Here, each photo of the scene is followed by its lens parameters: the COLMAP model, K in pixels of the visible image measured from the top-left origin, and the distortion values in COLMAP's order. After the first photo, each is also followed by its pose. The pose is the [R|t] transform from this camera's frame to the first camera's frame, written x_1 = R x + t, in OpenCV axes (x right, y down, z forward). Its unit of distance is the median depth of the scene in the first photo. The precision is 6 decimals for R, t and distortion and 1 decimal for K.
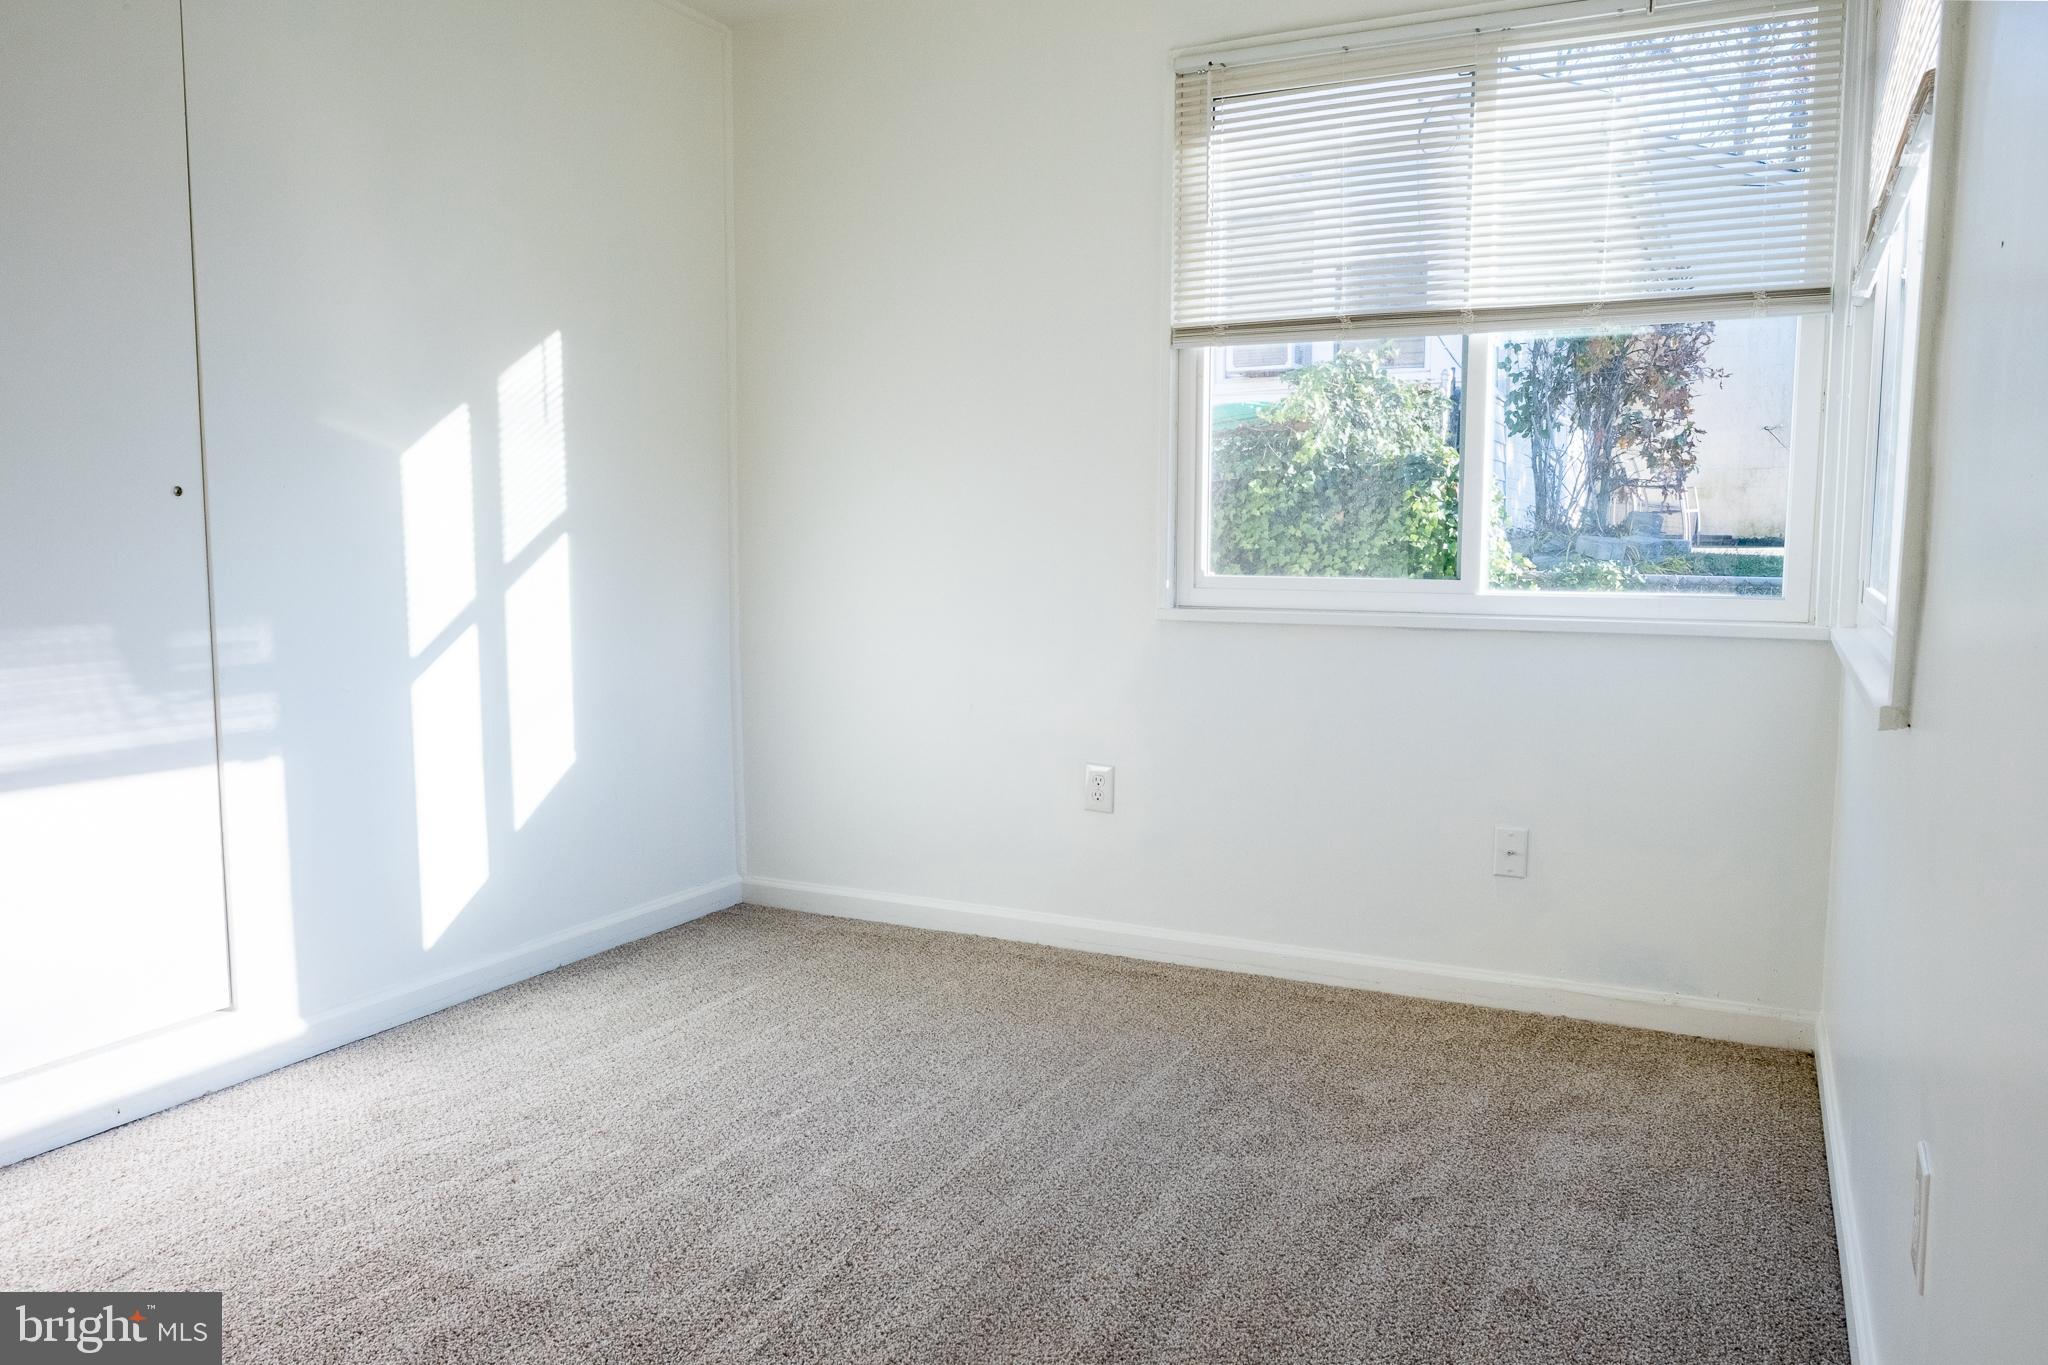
lens RADIAL K [[1495.9, 0, 1024.0], [0, 1495.9, 682.5], [0, 0, 1]] dist [-0.011079, 0.001644]
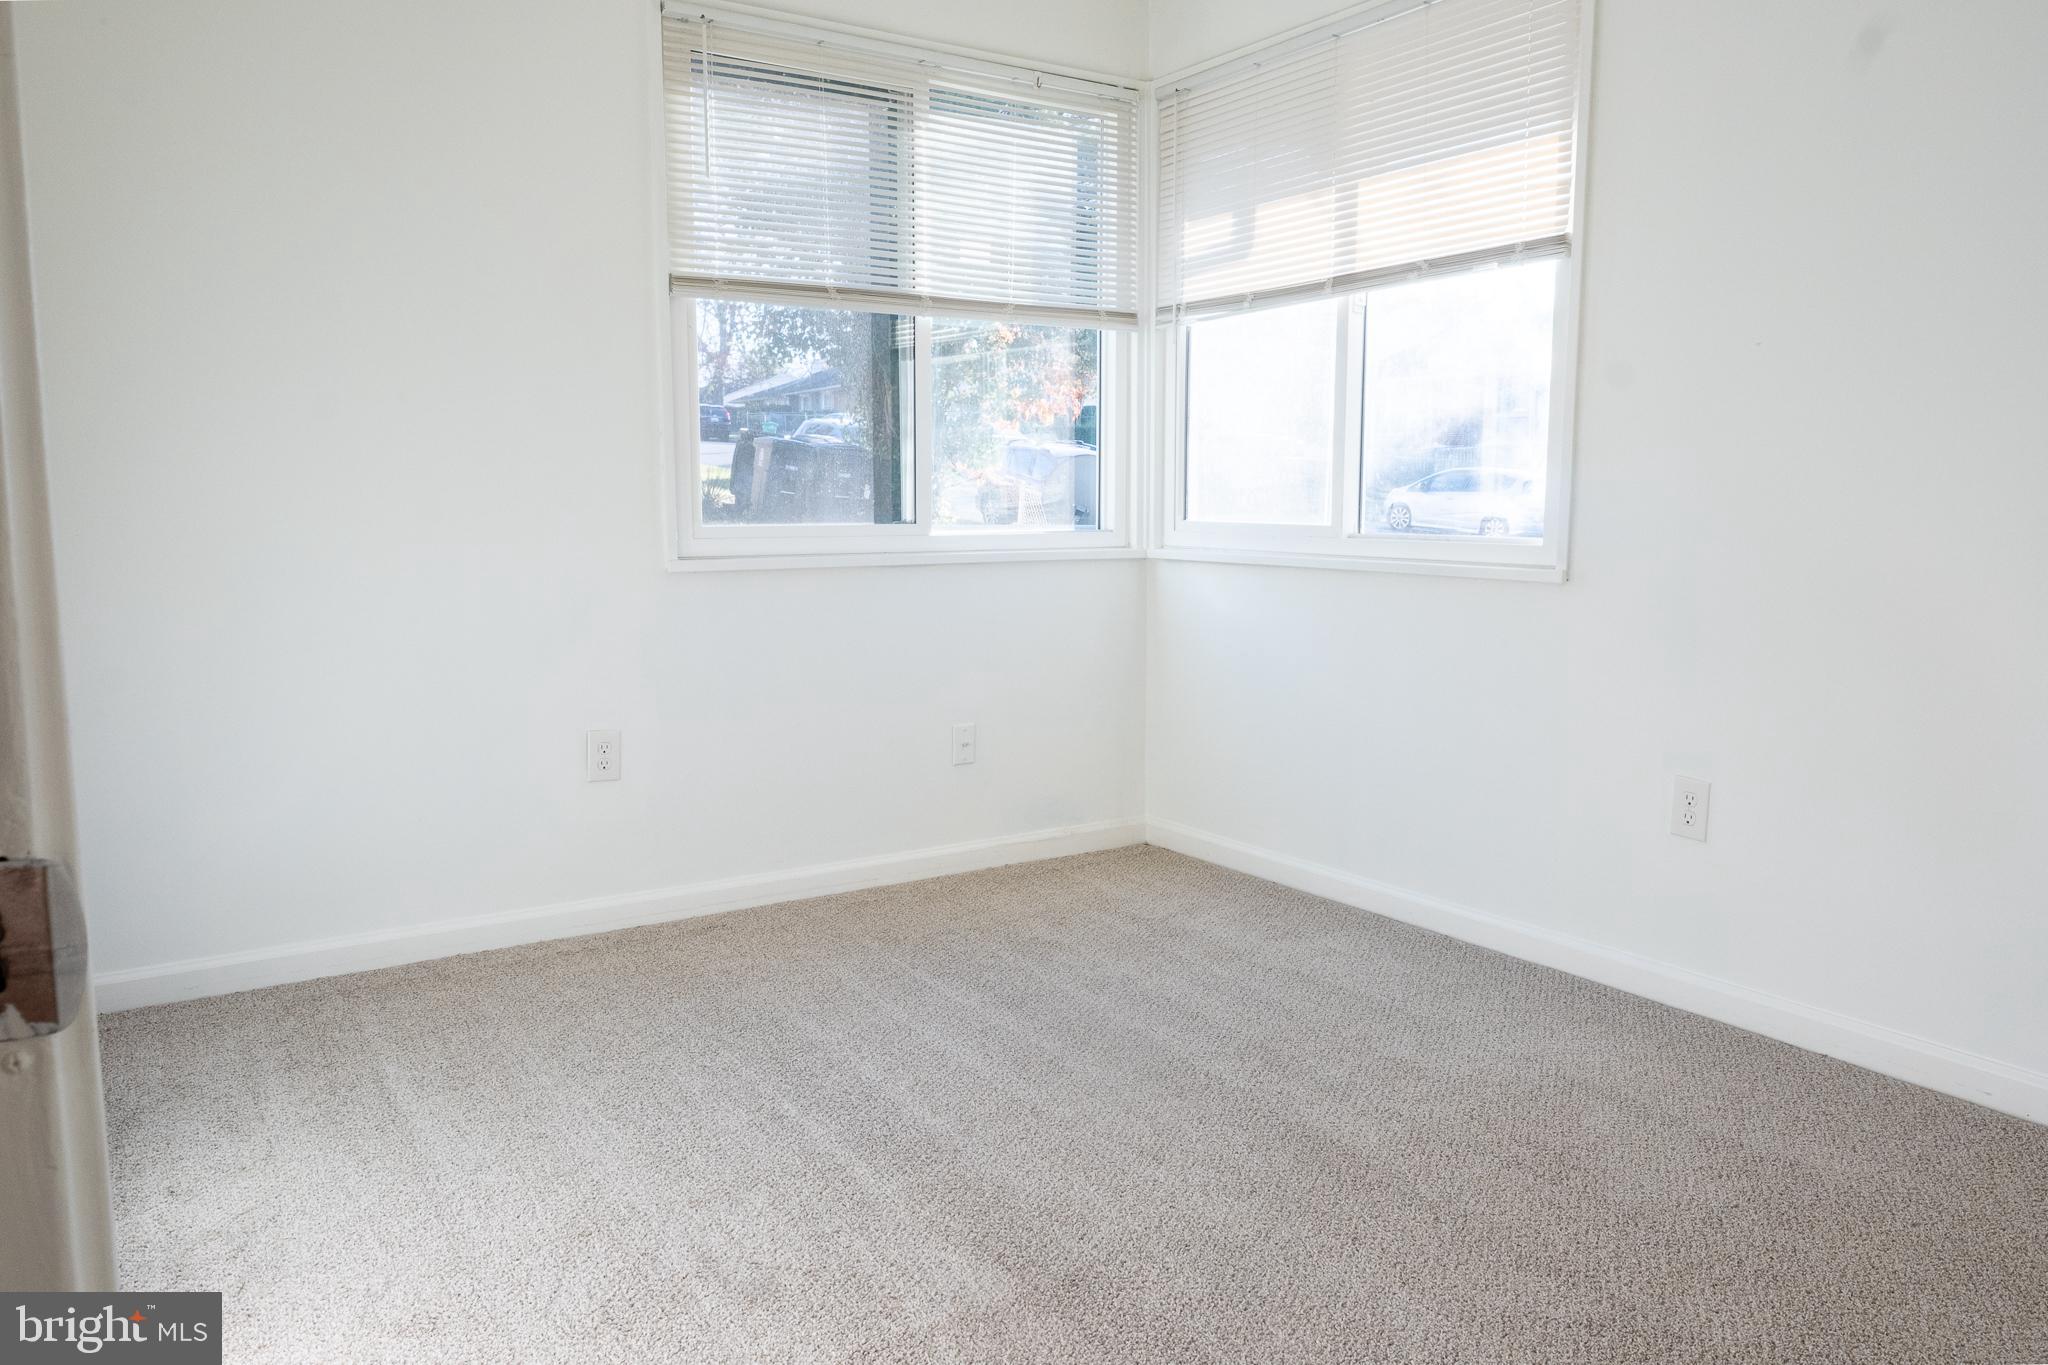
lens RADIAL K [[1495.9, 0, 1024.0], [0, 1495.9, 682.5], [0, 0, 1]] dist [-0.011079, 0.001644]
pose [[0.488861, -0.106497, 0.865837, -0.690711], [0.094727, 0.993132, 0.068671, -0.016237], [-0.867203, 0.048447, 0.495592, 0.334000]]
